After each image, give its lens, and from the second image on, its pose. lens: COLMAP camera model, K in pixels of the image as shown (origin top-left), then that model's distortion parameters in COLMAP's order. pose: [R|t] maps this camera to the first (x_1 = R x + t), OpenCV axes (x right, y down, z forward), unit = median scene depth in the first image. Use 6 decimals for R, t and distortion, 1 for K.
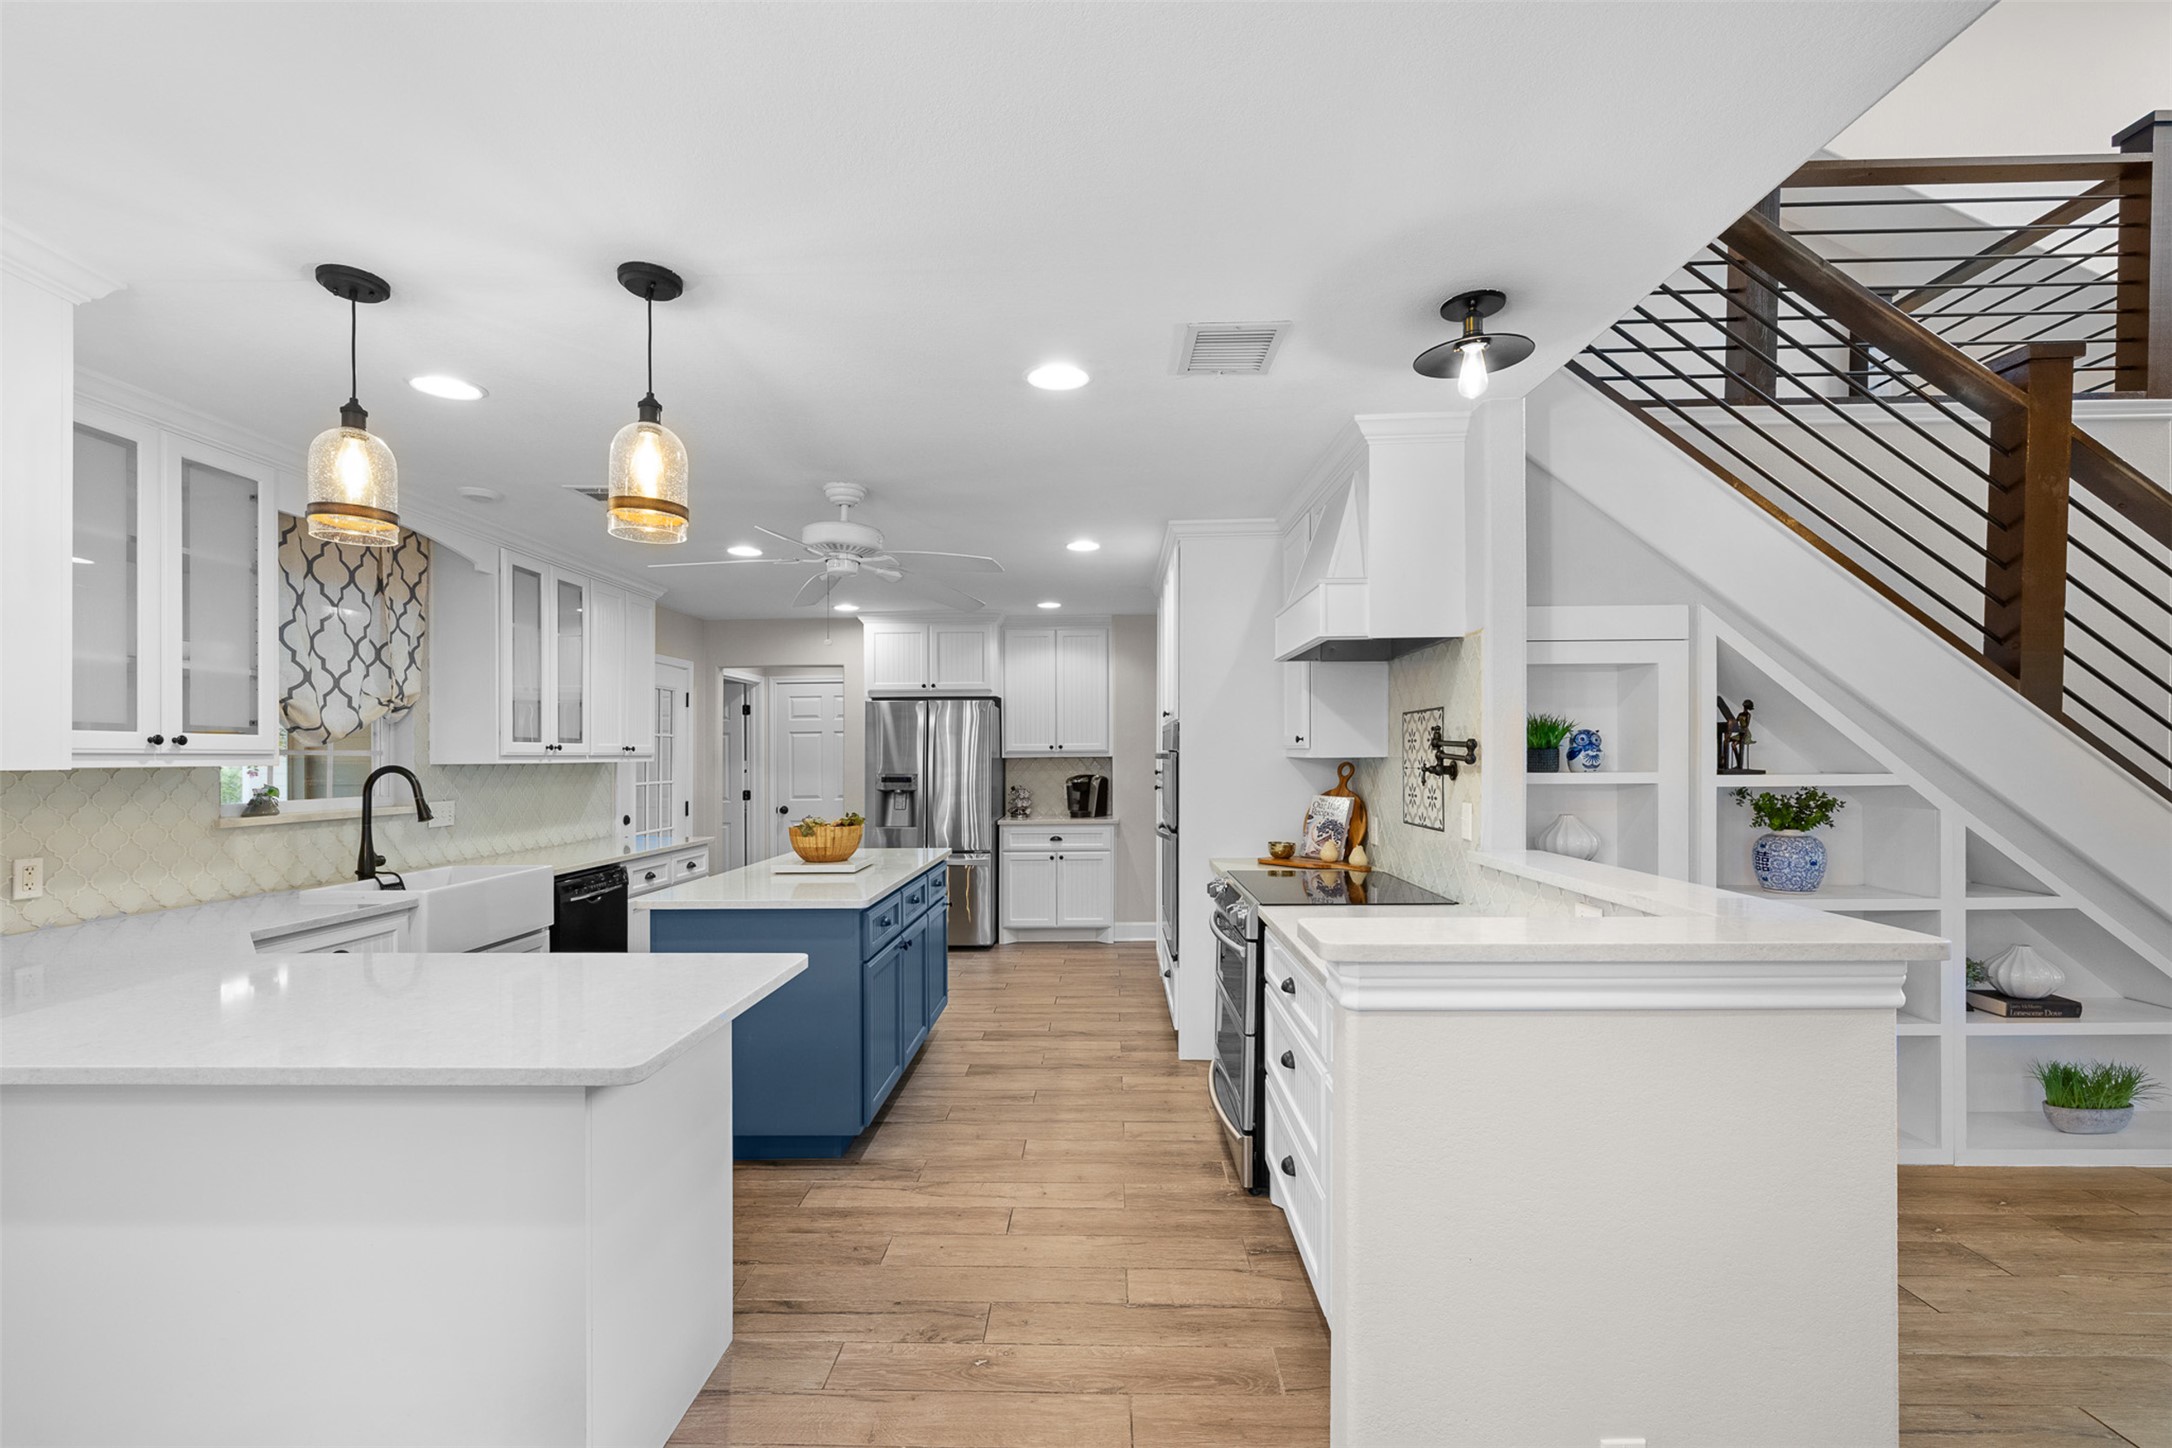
lens RADIAL K [[921.2, 0, 1146.0], [0, 921.2, 769.0], [0, 0, 1]] dist [-0.009435, 0.001385]
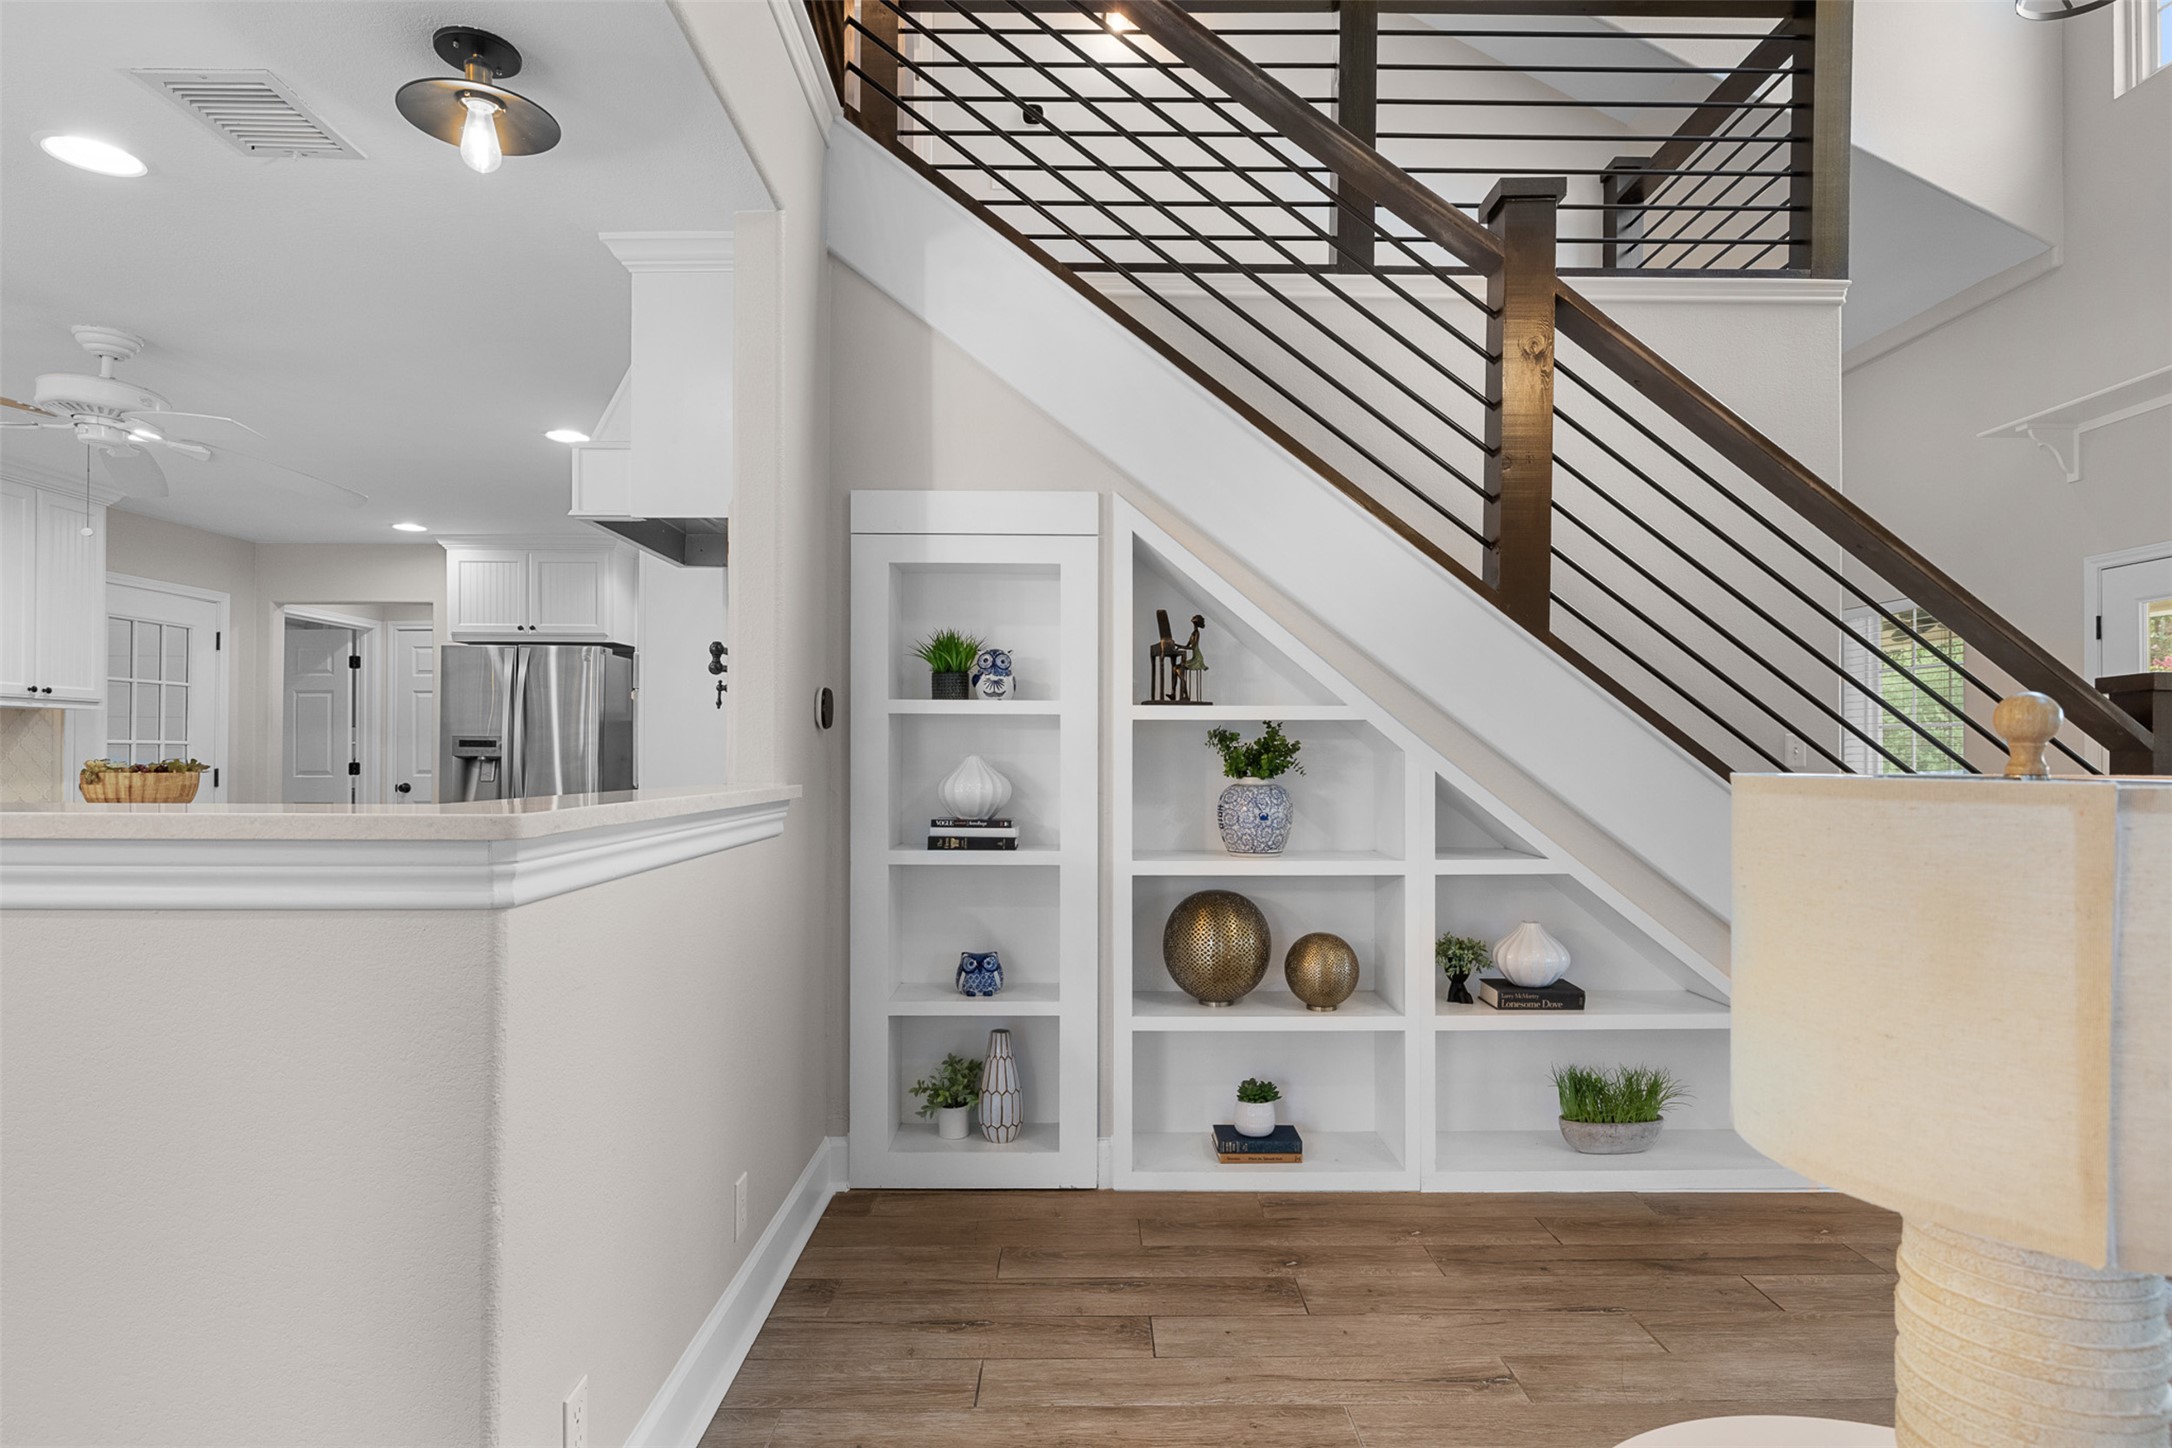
lens RADIAL K [[1104.1, 0, 1107.2], [0, 1104.1, 764.9], [0, 0, 1]] dist [0.000837, -0.001814]
pose [[0.999258, 0.010477, 0.037075, 0.533169], [-0.010415, 0.999944, -0.001871, 0.058143], [-0.037093, 0.001483, 0.999311, 0.031828]]
